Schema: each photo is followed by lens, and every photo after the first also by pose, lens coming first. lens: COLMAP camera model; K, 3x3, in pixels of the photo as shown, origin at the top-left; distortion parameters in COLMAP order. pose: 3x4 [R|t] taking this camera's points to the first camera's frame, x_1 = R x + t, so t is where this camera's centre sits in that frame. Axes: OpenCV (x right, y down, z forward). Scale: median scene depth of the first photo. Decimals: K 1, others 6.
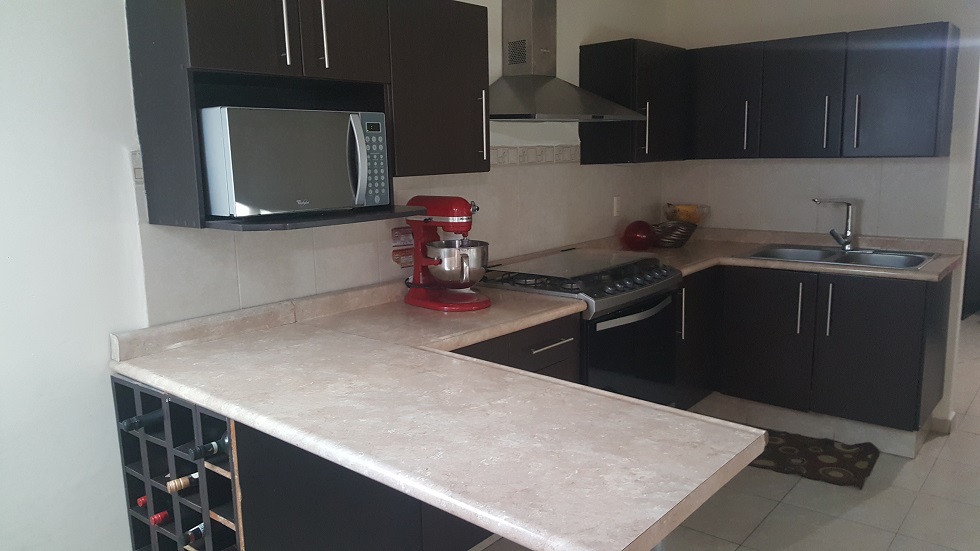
lens RADIAL K [[739.6, 0, 466.6], [0, 739.6, 277.3], [0, 0, 1]] dist [0.128140, -0.242100]
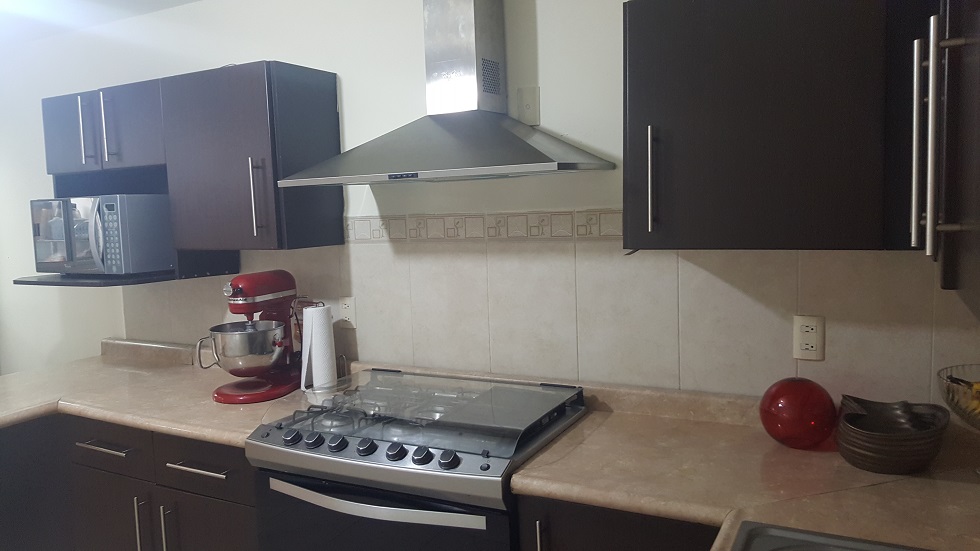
lens RADIAL K [[739.6, 0, 466.6], [0, 739.6, 277.3], [0, 0, 1]] dist [0.128140, -0.242100]
pose [[0.199509, 0.124872, -0.971907, 0.937079], [-0.130732, 0.986372, 0.099894, -0.234725], [0.971136, 0.107129, 0.213115, 1.076168]]
